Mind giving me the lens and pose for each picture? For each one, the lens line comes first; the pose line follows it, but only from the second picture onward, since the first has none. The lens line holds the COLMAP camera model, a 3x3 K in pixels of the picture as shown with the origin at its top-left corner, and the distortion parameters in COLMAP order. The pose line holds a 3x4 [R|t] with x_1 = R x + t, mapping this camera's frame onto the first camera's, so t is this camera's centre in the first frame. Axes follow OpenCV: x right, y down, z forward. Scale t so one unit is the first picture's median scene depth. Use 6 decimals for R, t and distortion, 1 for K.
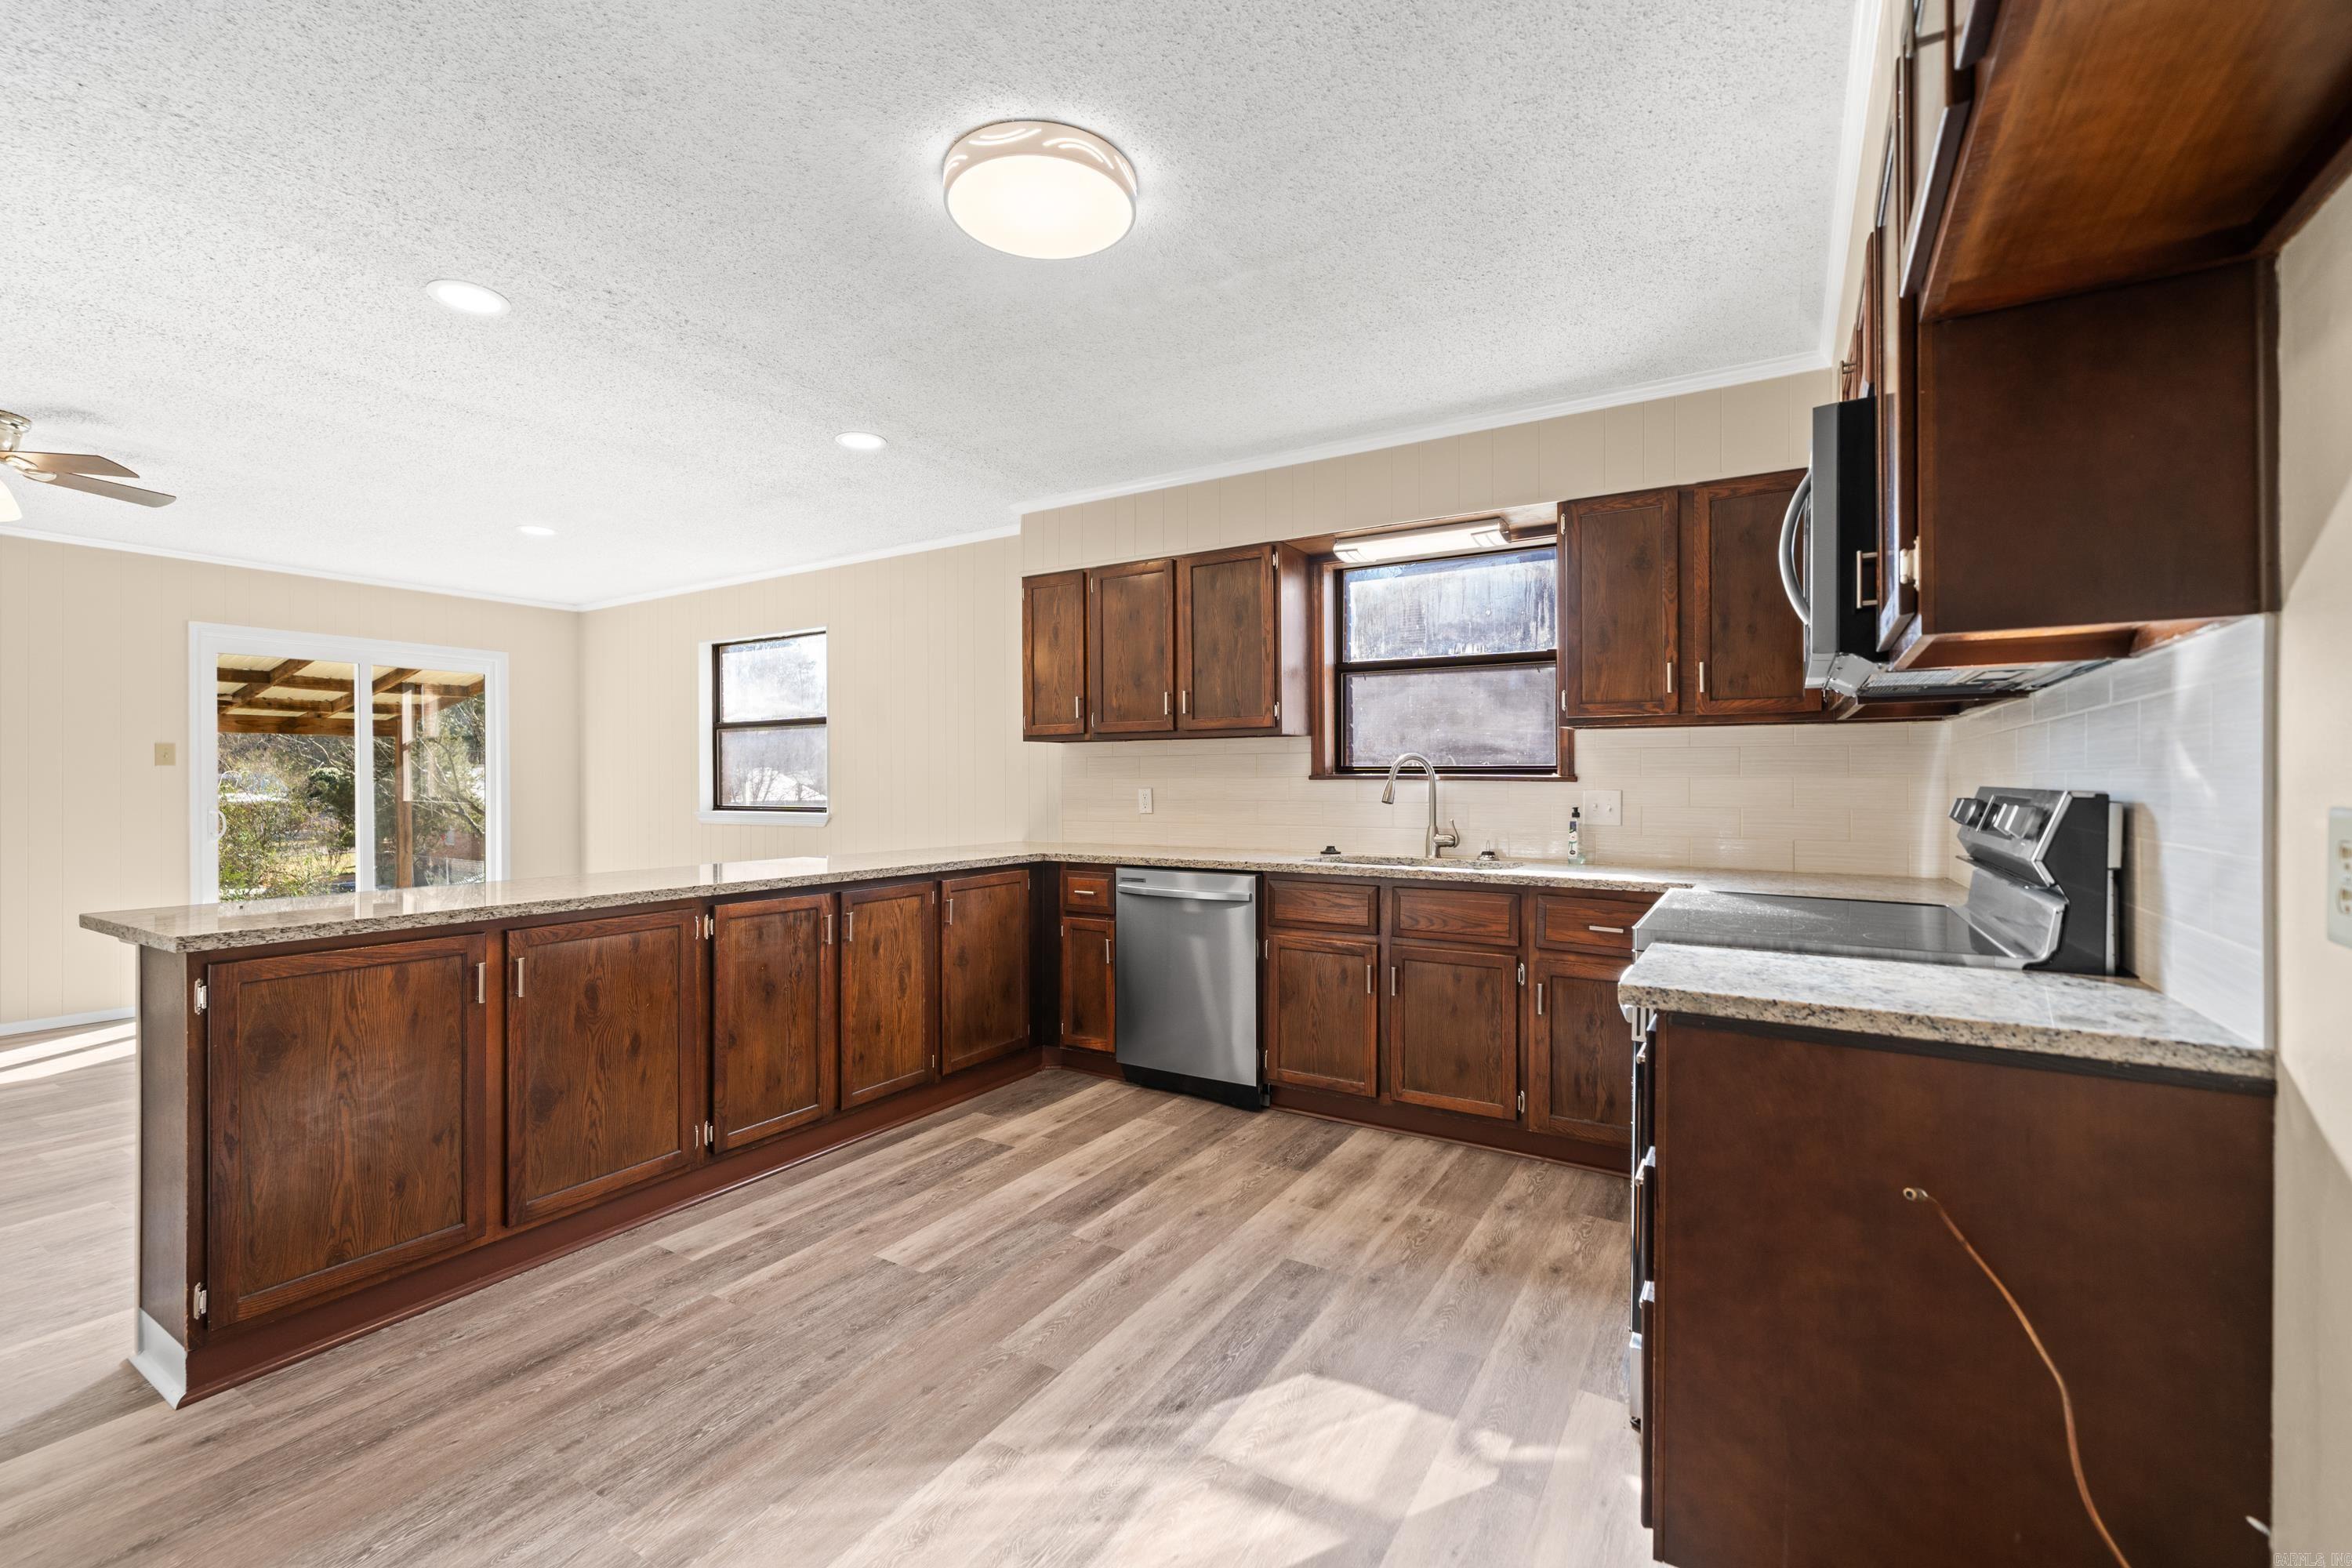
lens RADIAL K [[1001.7, 0, 1158.5], [0, 1001.7, 777.6], [0, 0, 1]] dist [0.000909, 0.000178]
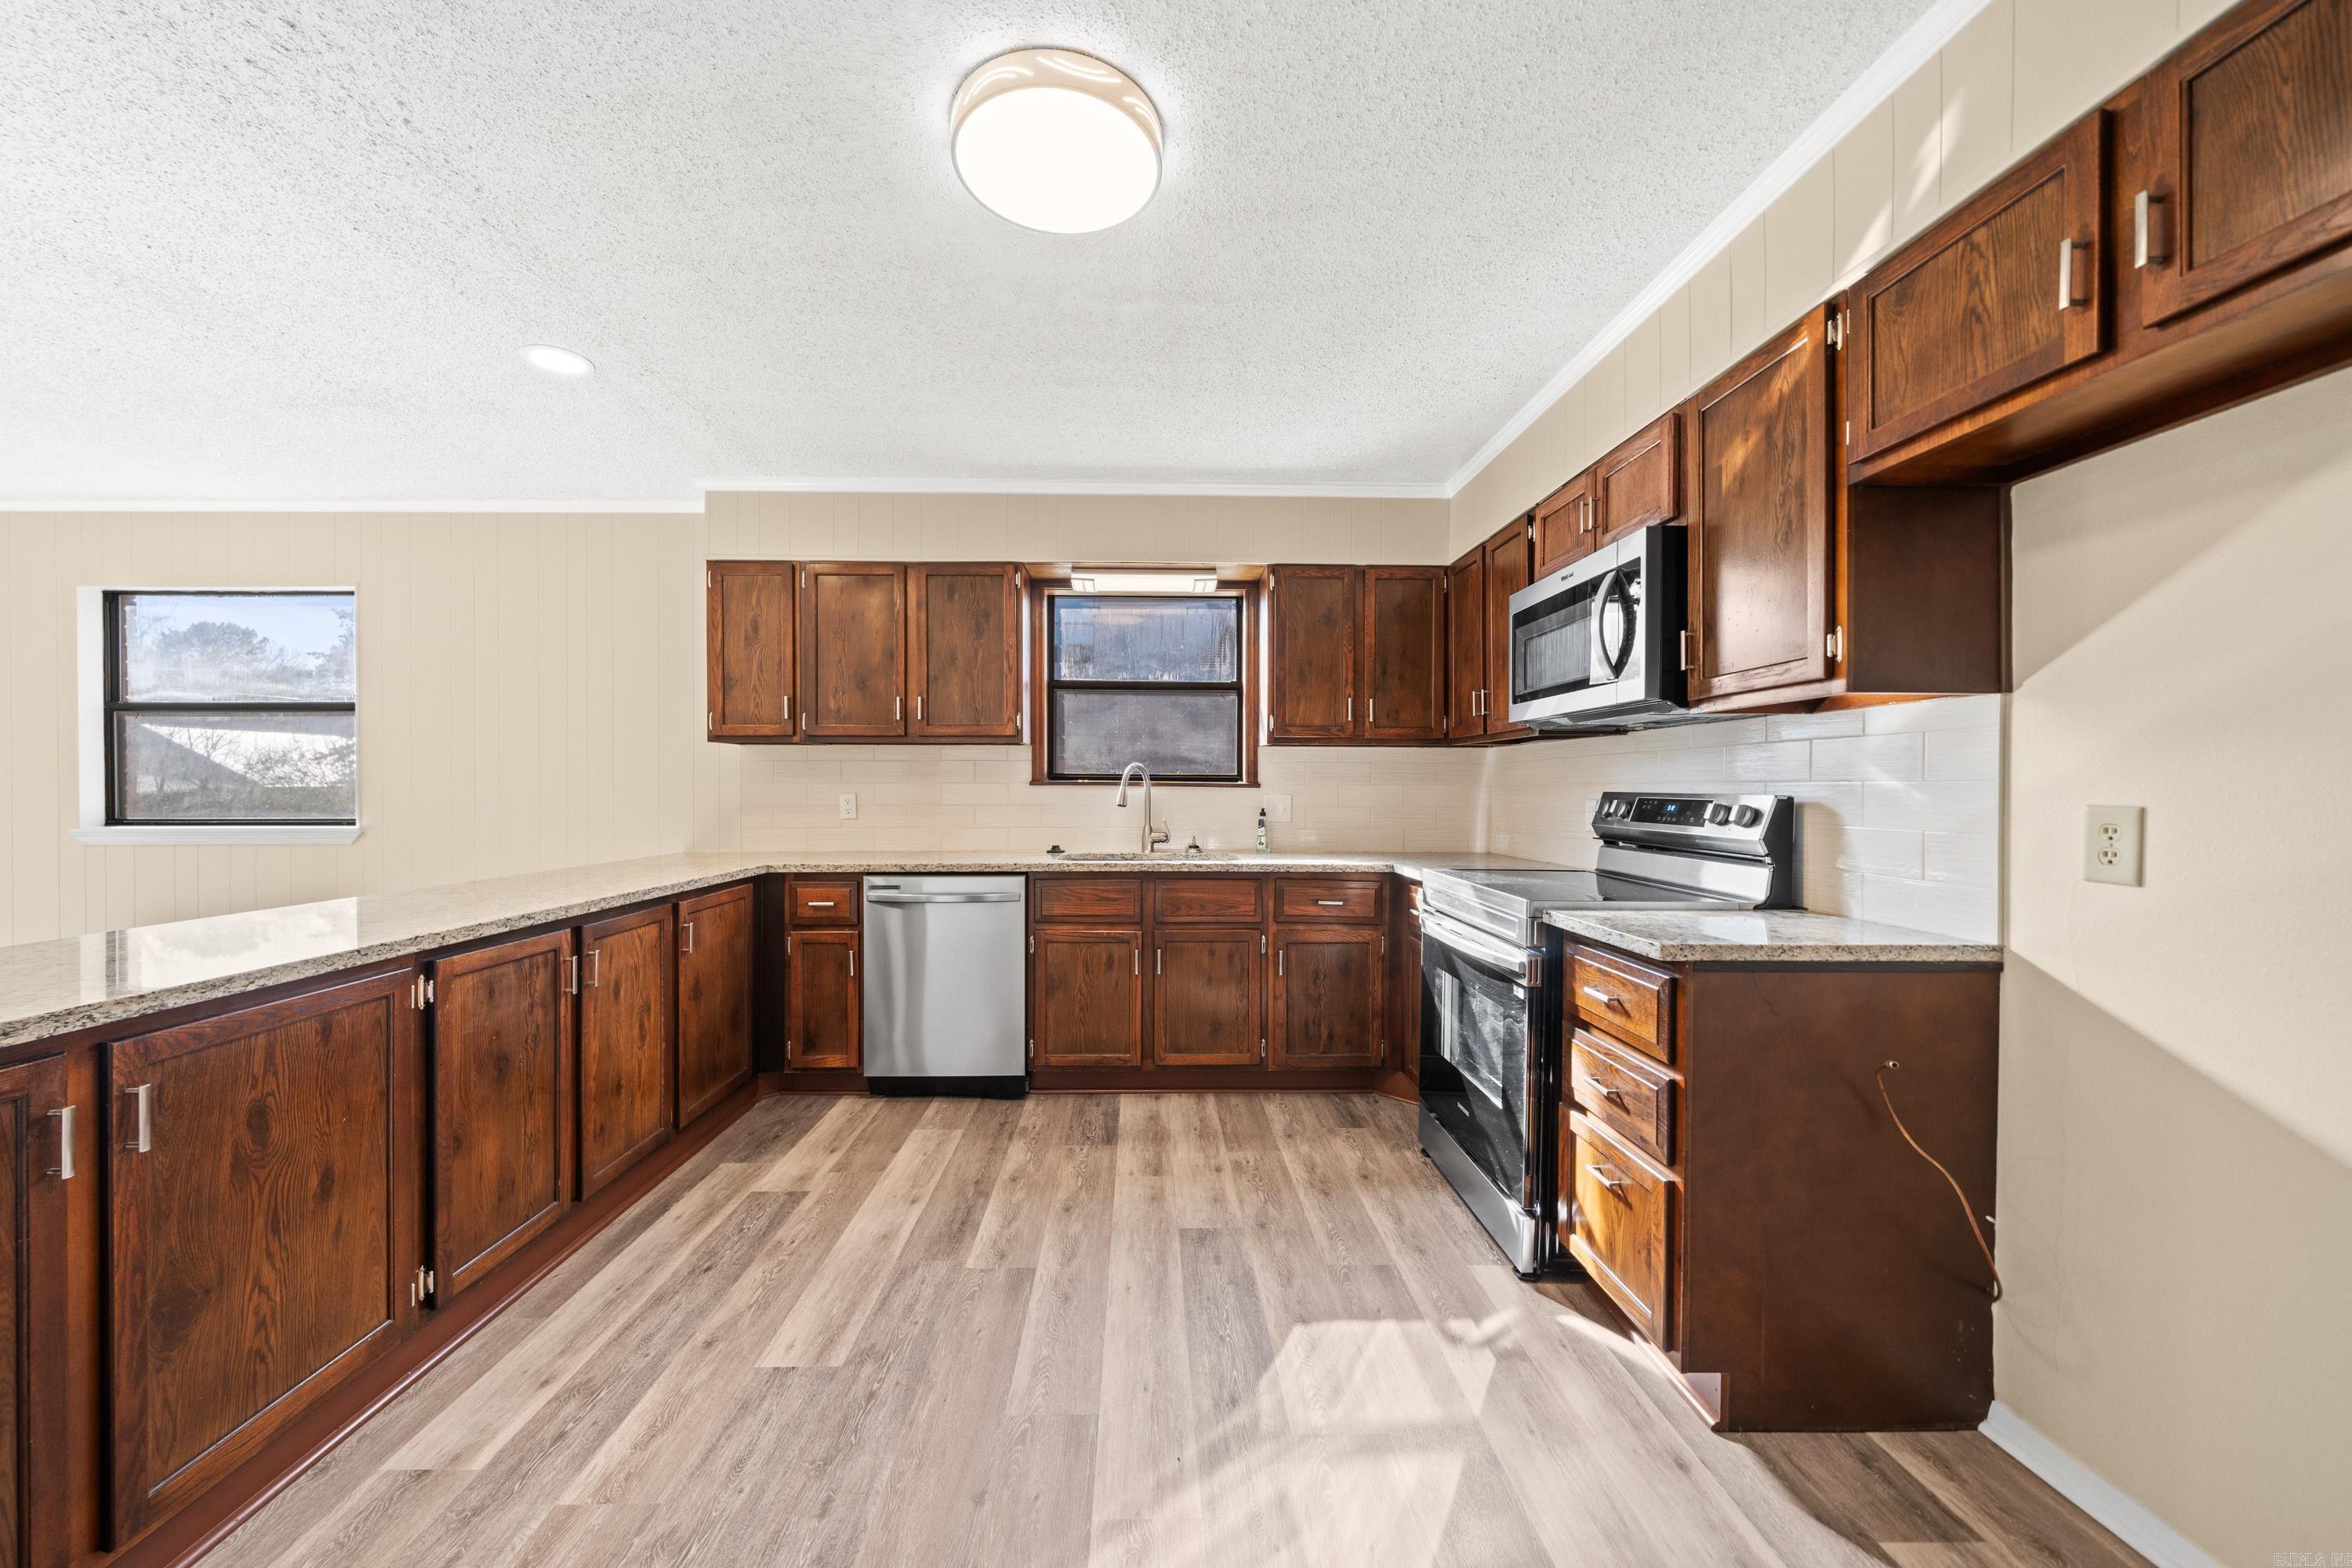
lens RADIAL K [[849.9, 0, 1154.1], [0, 849.9, 787.7], [0, 0, 1]] dist [-0.003007, 0.000013]
pose [[0.836321, 0.001596, 0.548238, -0.317899], [-0.004673, 0.999980, 0.004218, 0.000013], [-0.548220, -0.006089, 0.836312, 0.199836]]
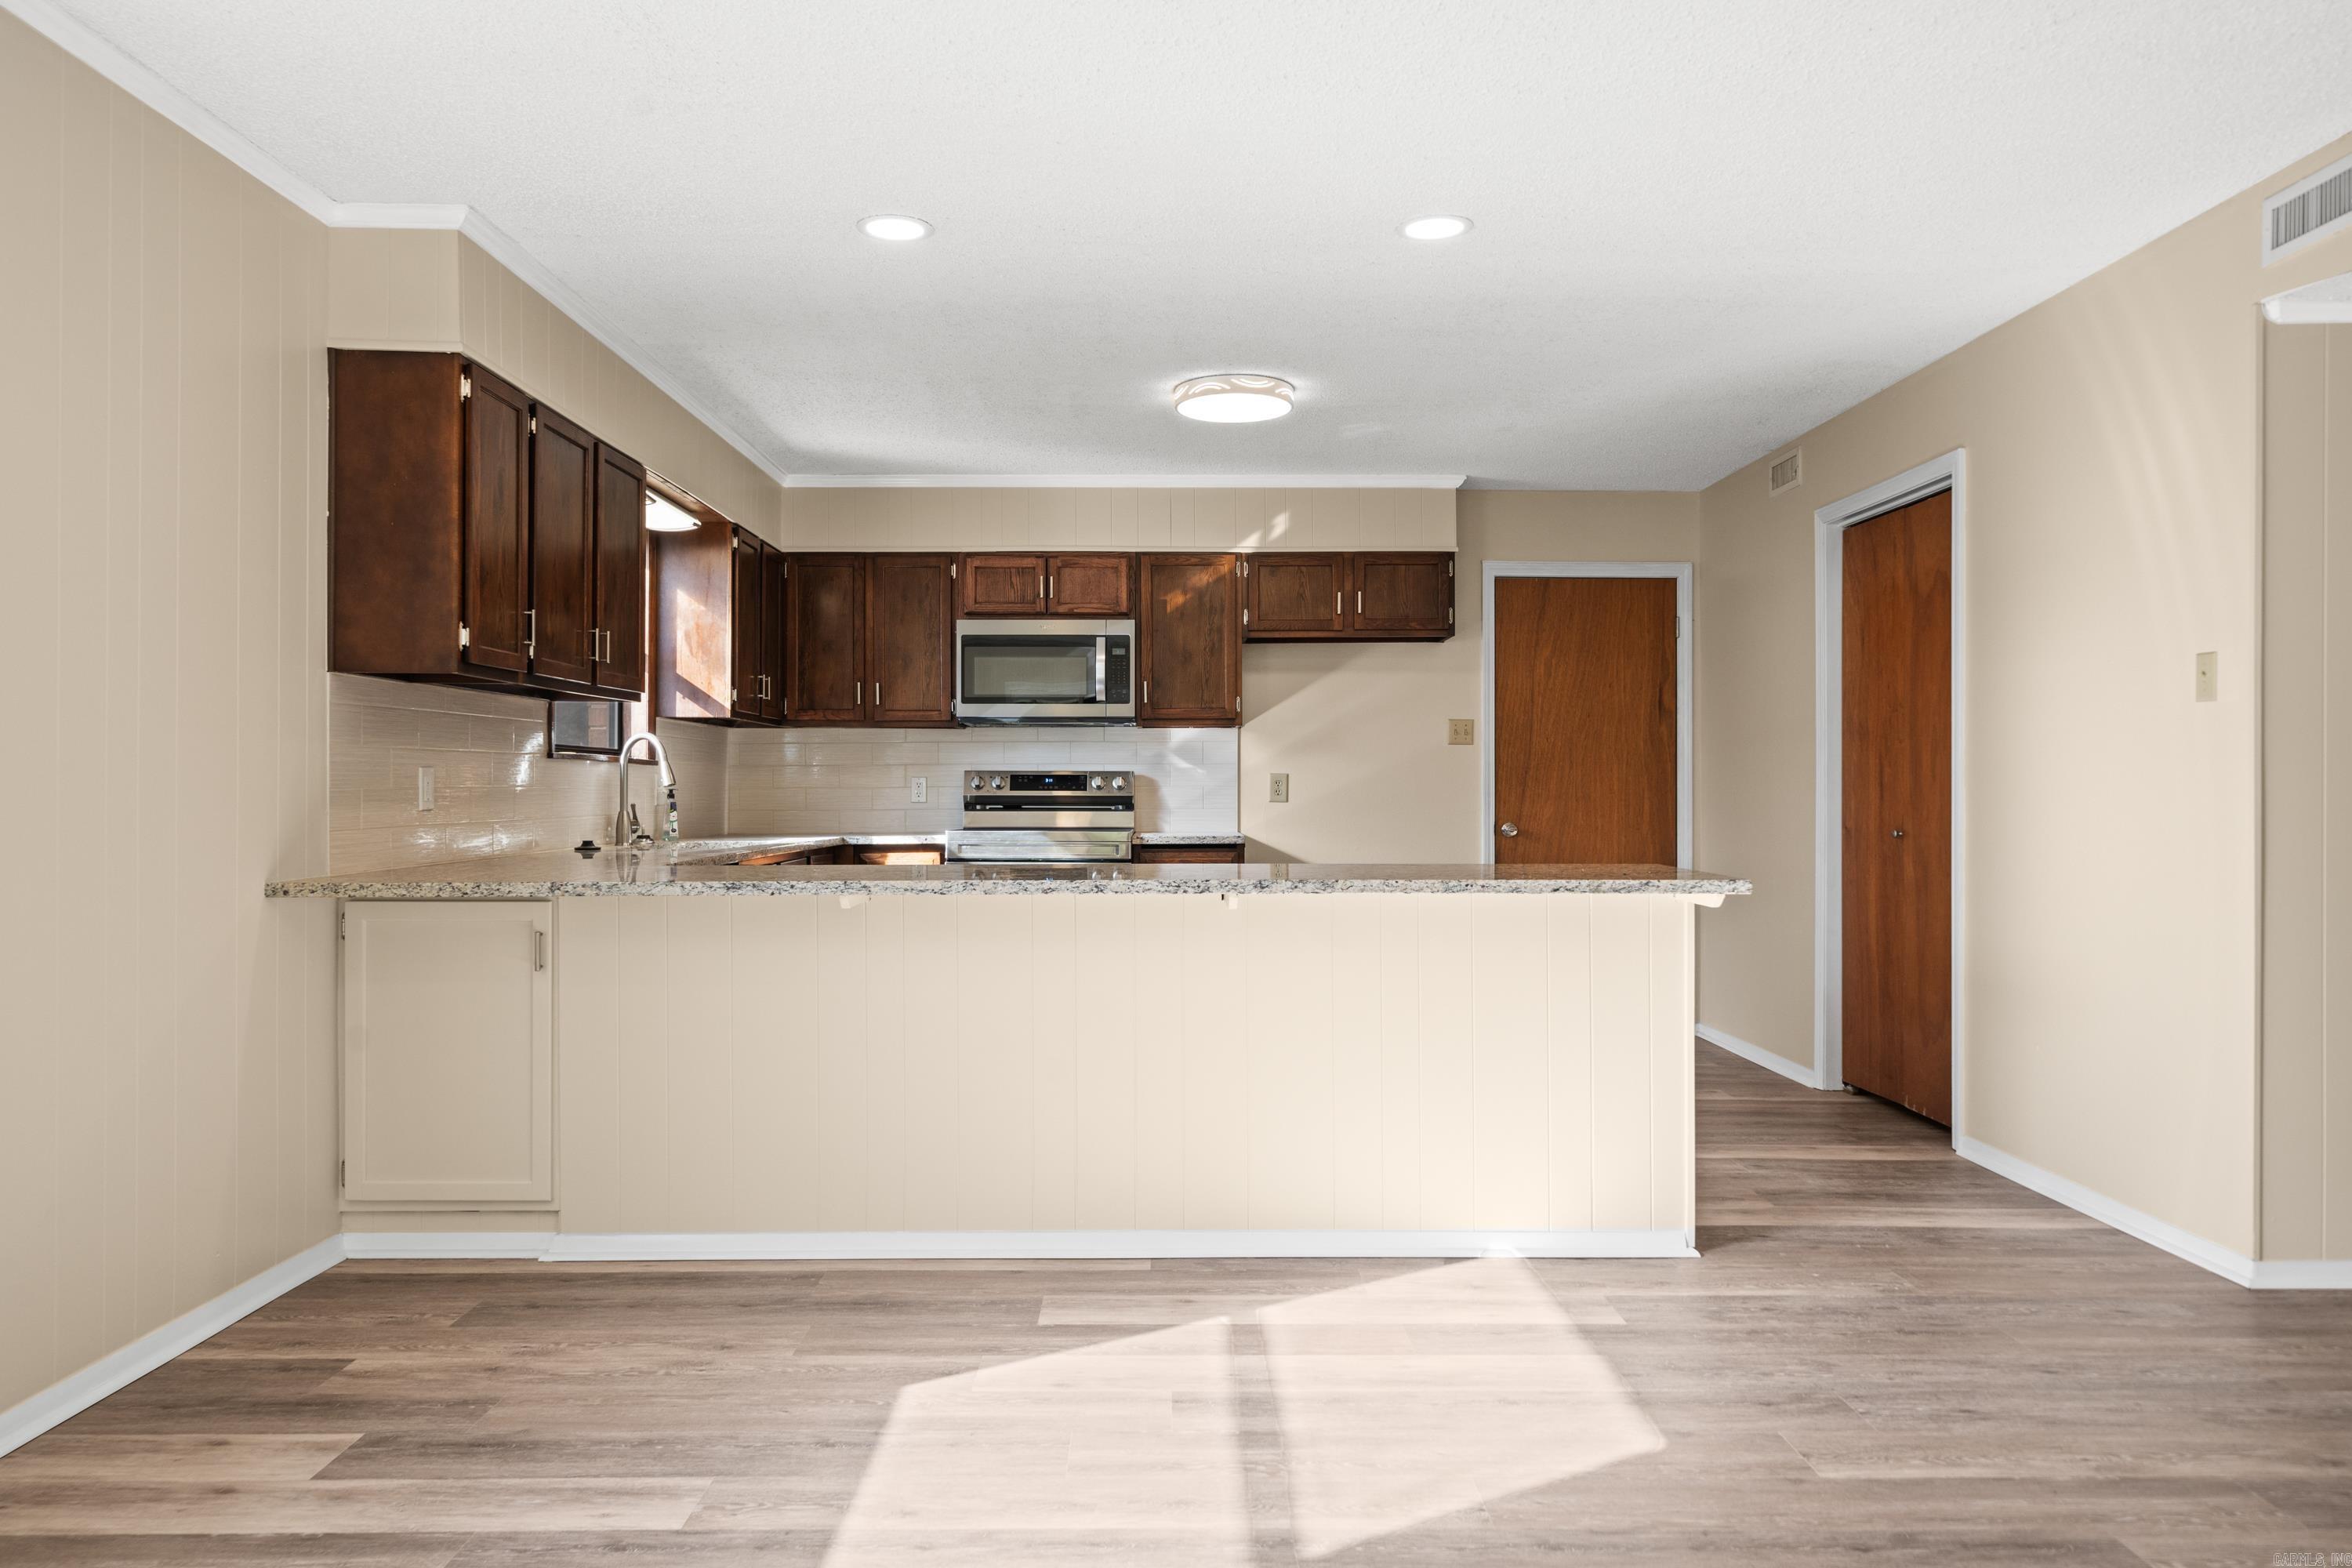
lens RADIAL K [[1568.7, 0, 1165.3], [0, 1568.7, 785.4], [0, 0, 1]] dist [-0.000832, 0.001911]
pose [[-0.533283, 0.000750, 0.845937, -1.469703], [-0.003731, 0.999988, -0.003238, 0.033550], [-0.845929, -0.004883, -0.533273, 1.628522]]
